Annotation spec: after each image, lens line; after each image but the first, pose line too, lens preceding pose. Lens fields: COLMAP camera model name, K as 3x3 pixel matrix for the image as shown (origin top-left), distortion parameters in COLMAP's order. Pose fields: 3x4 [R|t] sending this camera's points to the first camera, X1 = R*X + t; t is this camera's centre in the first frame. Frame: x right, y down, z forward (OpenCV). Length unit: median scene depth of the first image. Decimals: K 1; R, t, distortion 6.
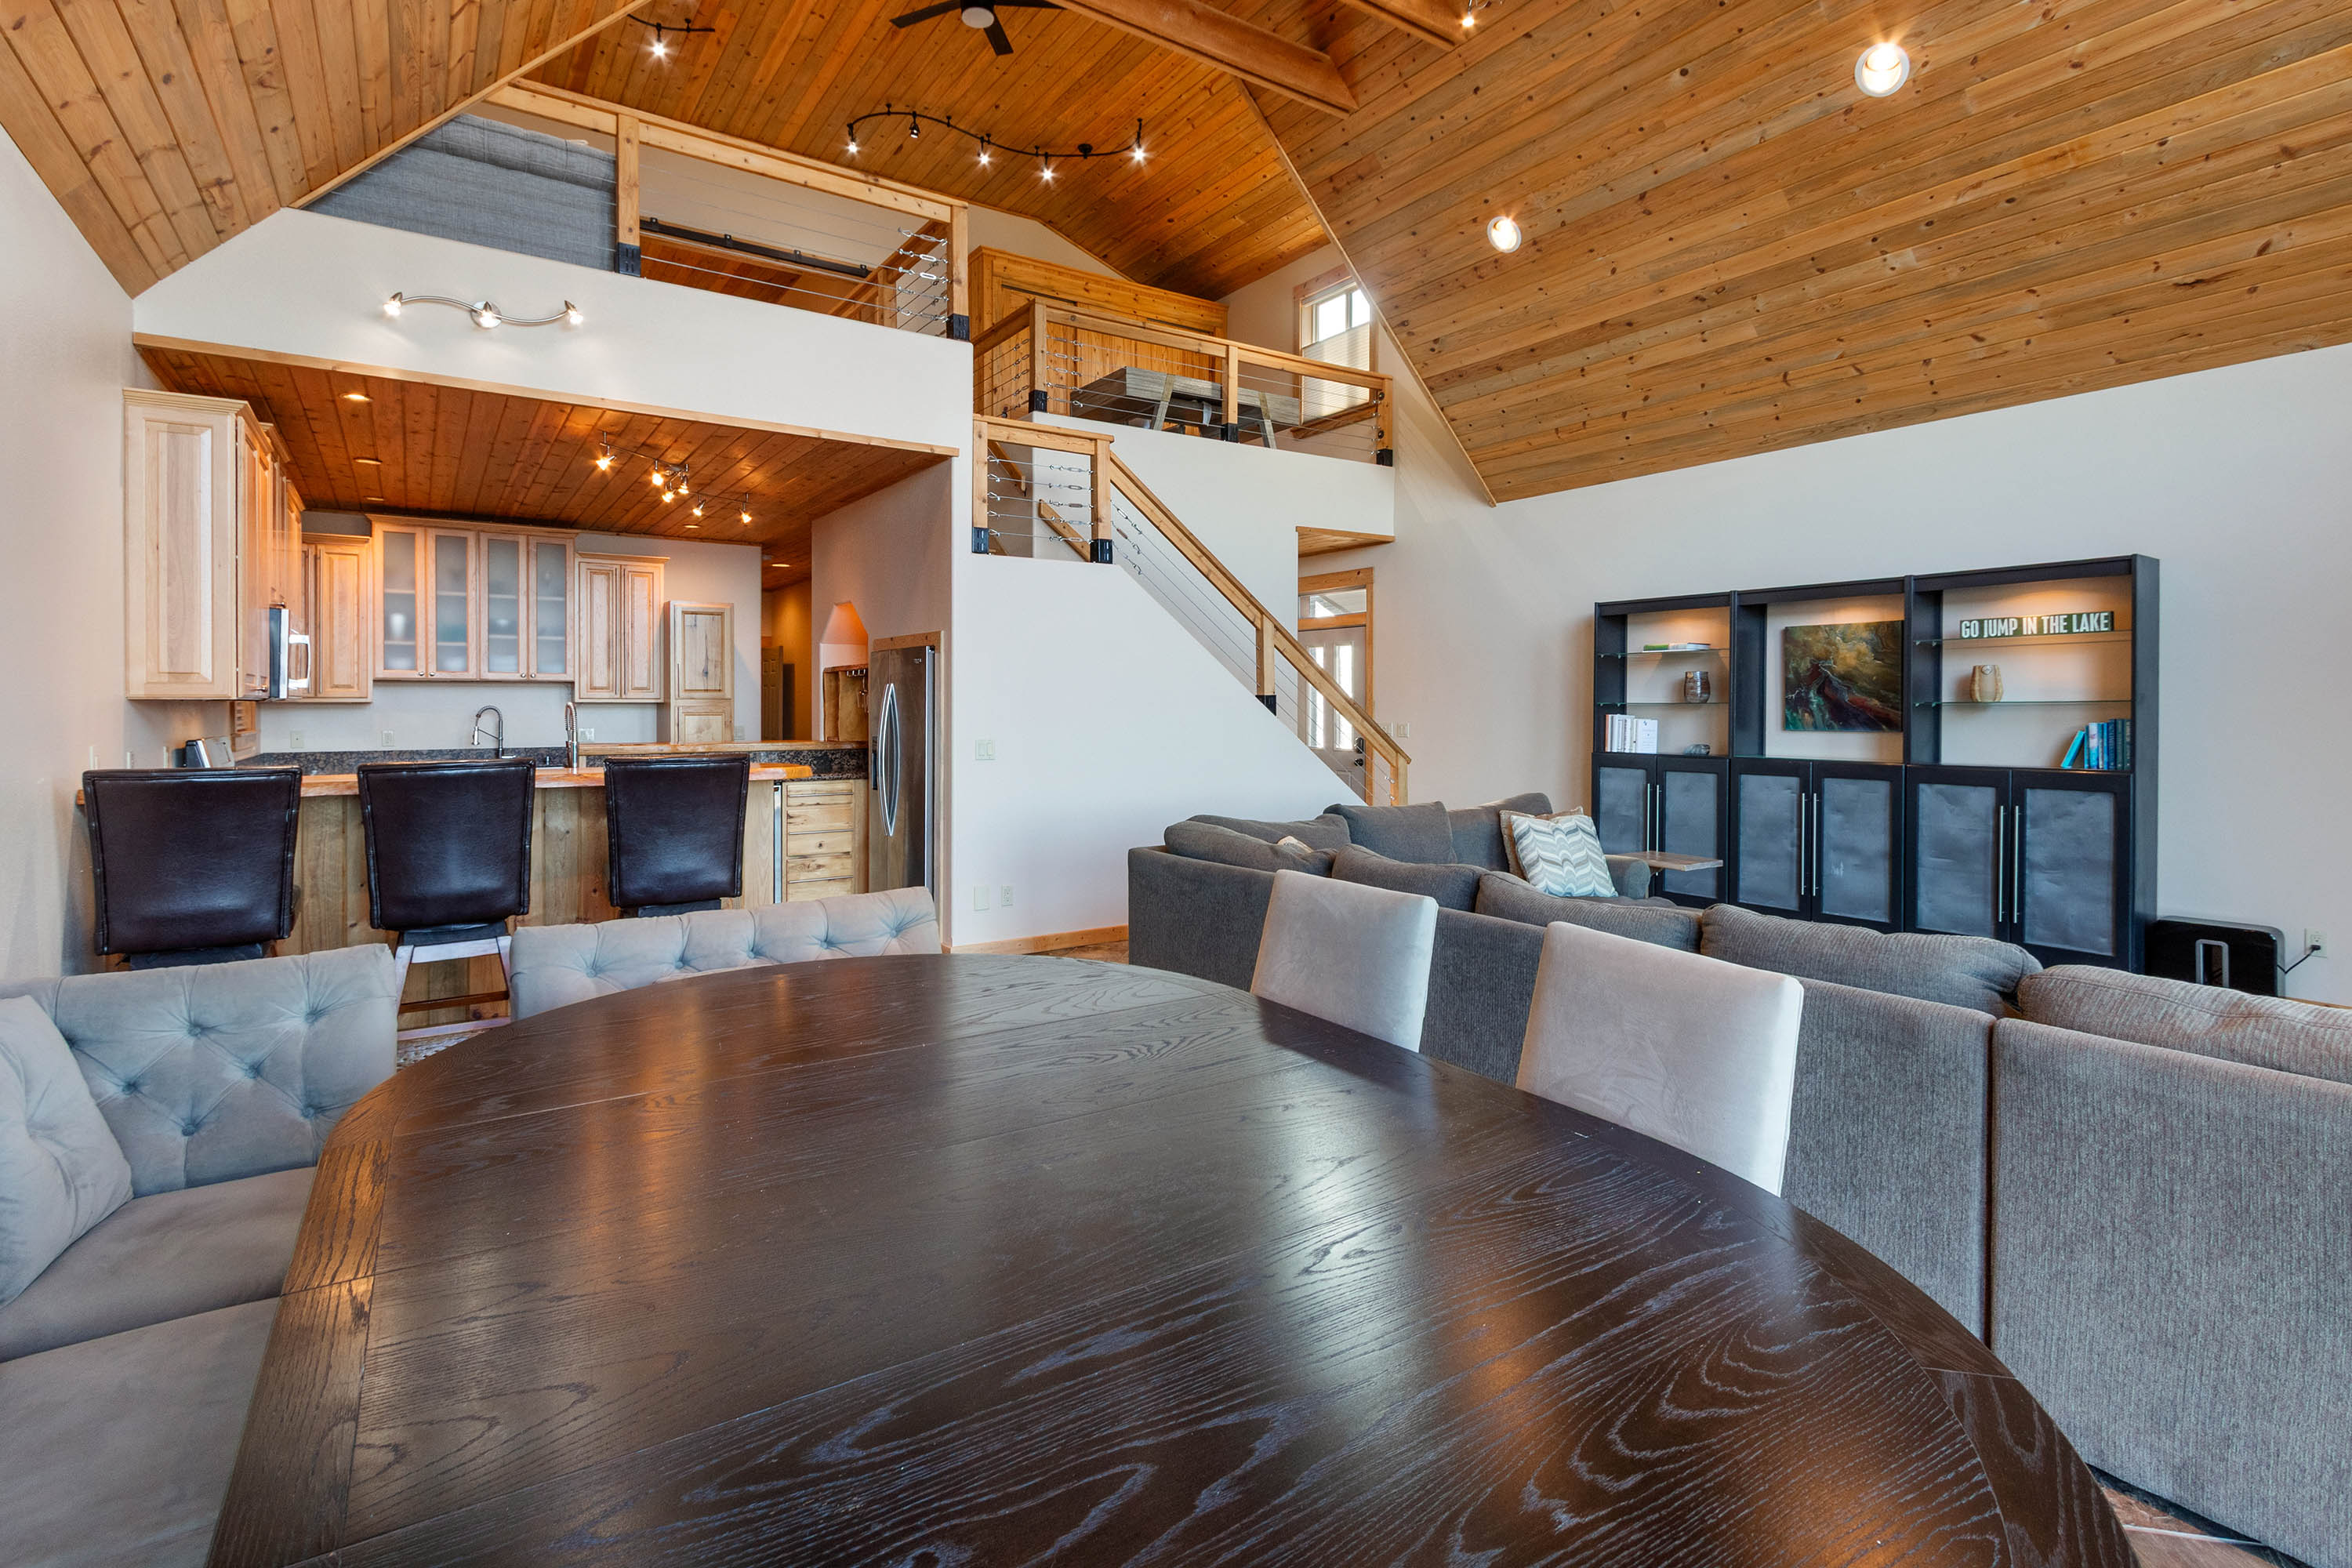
lens RADIAL K [[1074.5, 0, 1159.3], [0, 1074.5, 772.0], [0, 0, 1]] dist [0.004277, -0.001427]
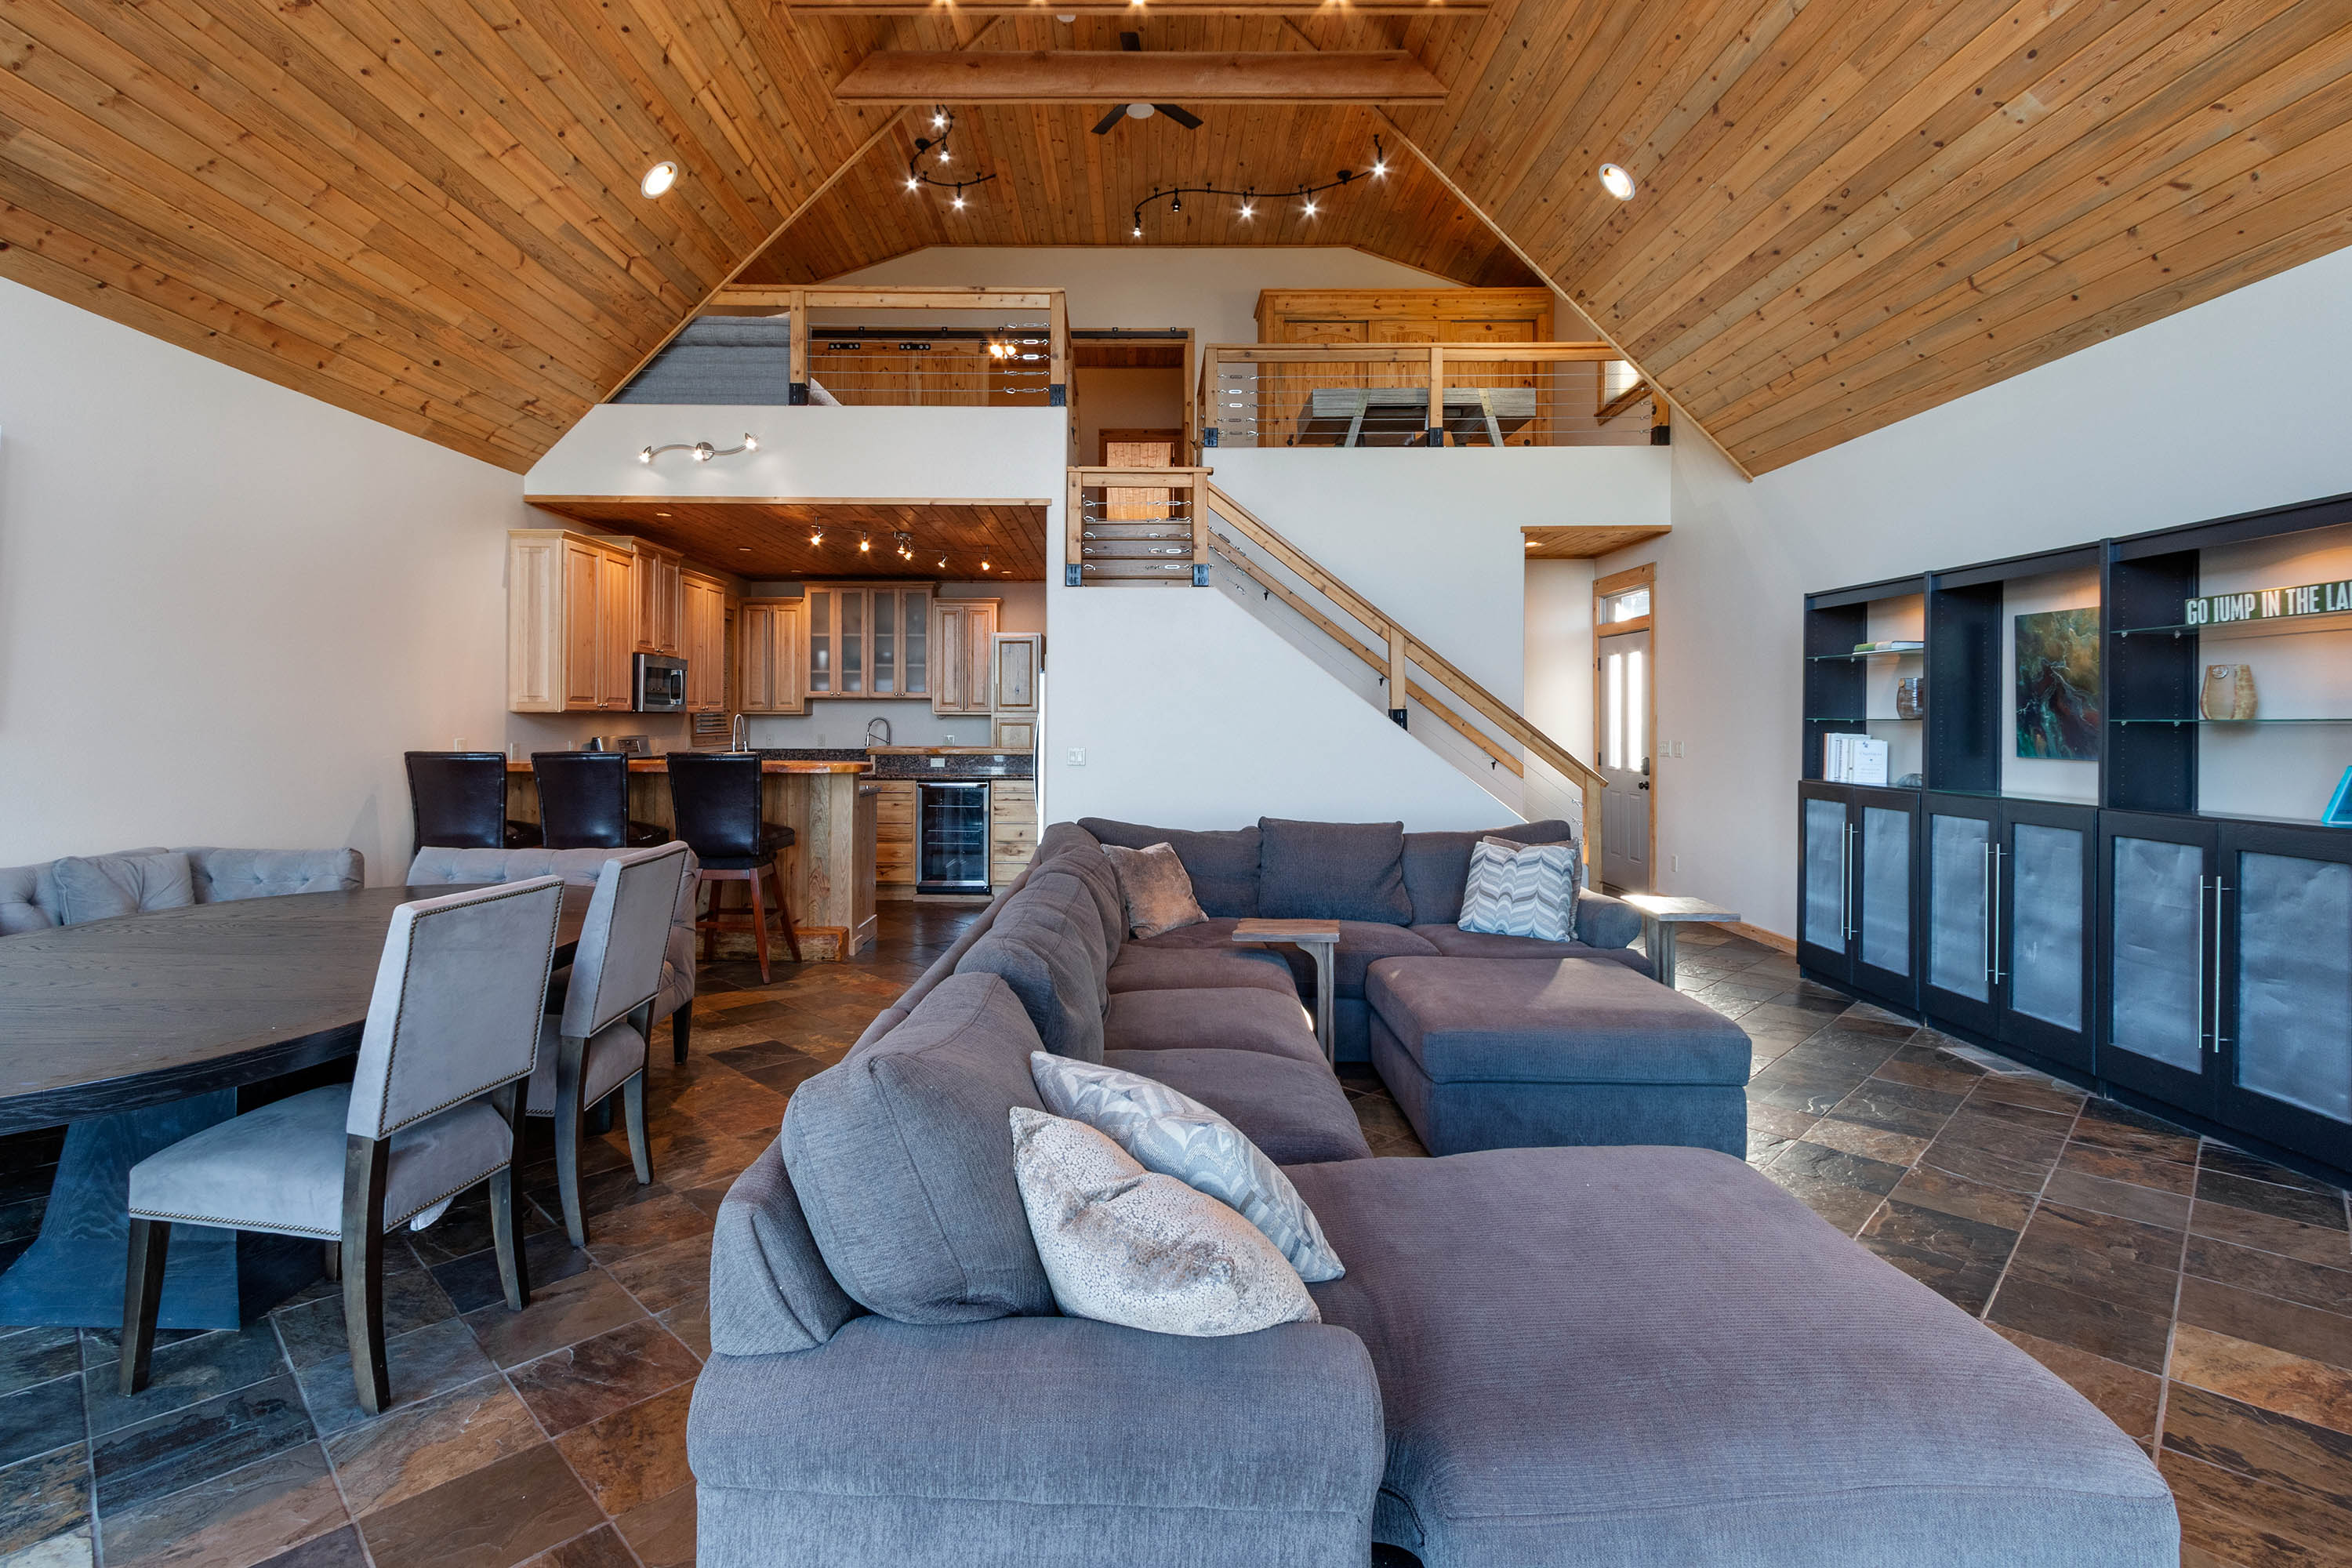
lens RADIAL K [[1090.6, 0, 1175.9], [0, 1090.6, 777.8], [0, 0, 1]] dist [-0.001415, -0.000883]
pose [[0.841577, 0.033842, -0.539076, 0.512391], [-0.038280, 0.999263, 0.002971, -0.005474], [0.538779, 0.018135, 0.842252, 0.070968]]
